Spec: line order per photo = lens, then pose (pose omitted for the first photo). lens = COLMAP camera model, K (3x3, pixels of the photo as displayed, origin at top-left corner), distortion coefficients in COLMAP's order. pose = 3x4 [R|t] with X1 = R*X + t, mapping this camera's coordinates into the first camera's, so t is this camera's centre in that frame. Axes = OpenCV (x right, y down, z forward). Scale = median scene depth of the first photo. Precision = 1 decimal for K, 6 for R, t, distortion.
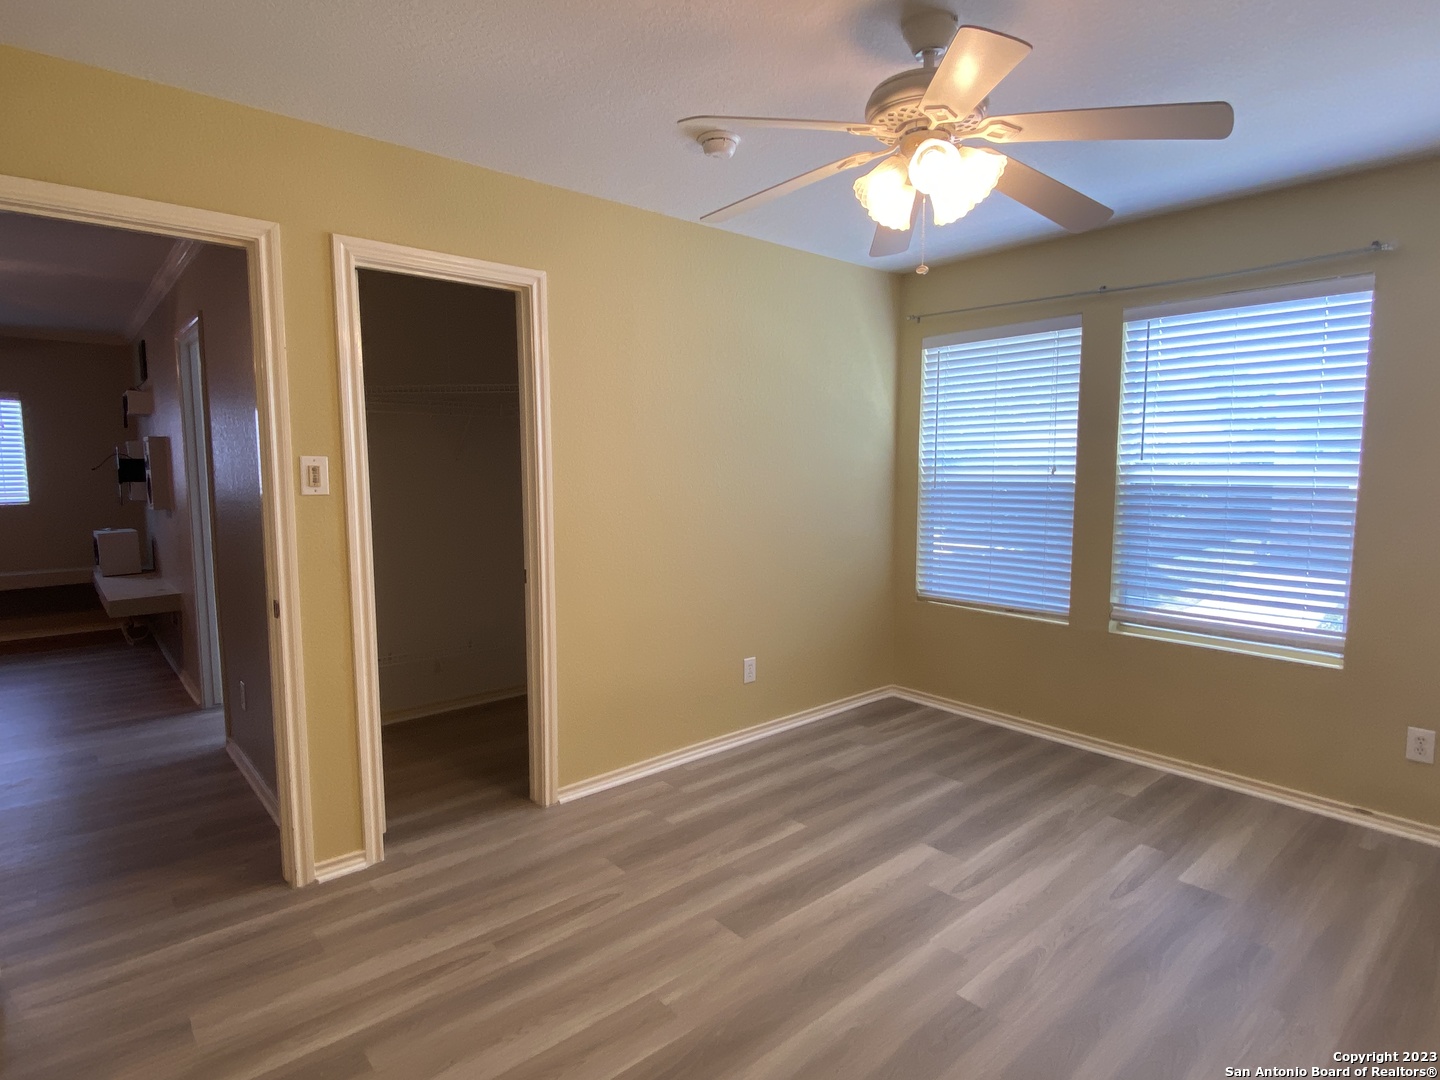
lens RADIAL K [[764.7, 0, 719.5], [0, 764.7, 546.7], [0, 0, 1]] dist [-0.004052, -0.001862]
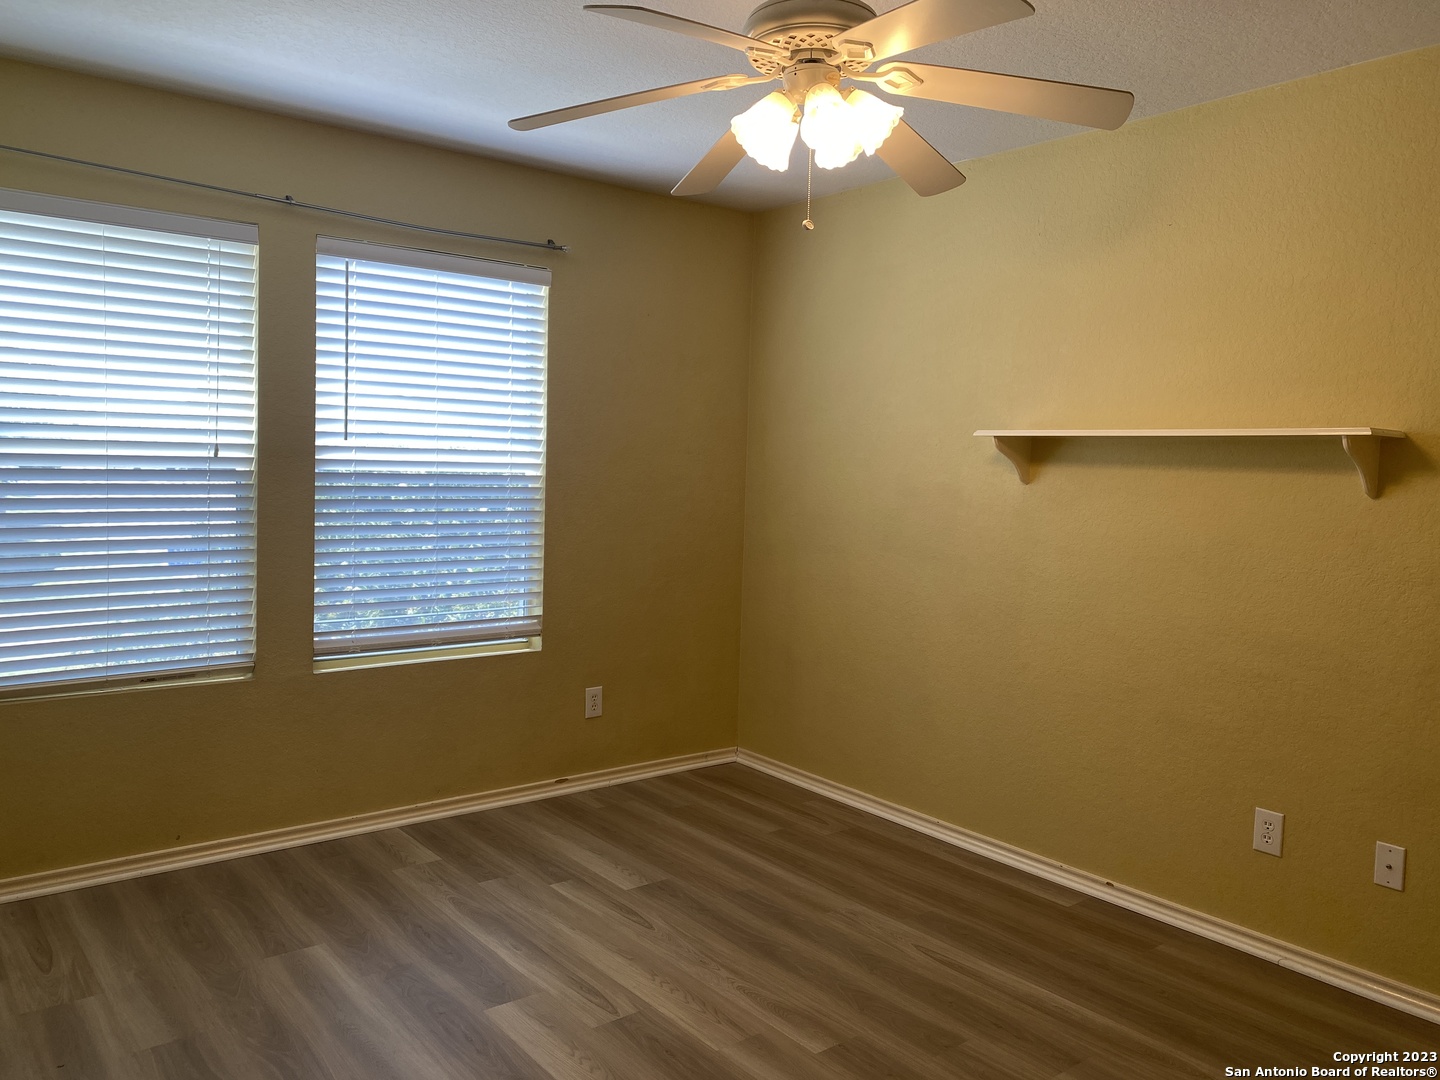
lens RADIAL K [[1097.8, 0, 717.9], [0, 1097.8, 533.0], [0, 0, 1]] dist [0.072196, -0.071466]
pose [[0.056744, -0.069092, 0.995995, -0.577941], [0.078610, 0.994815, 0.064532, -0.067204], [-0.995289, 0.074634, 0.061881, 0.604299]]
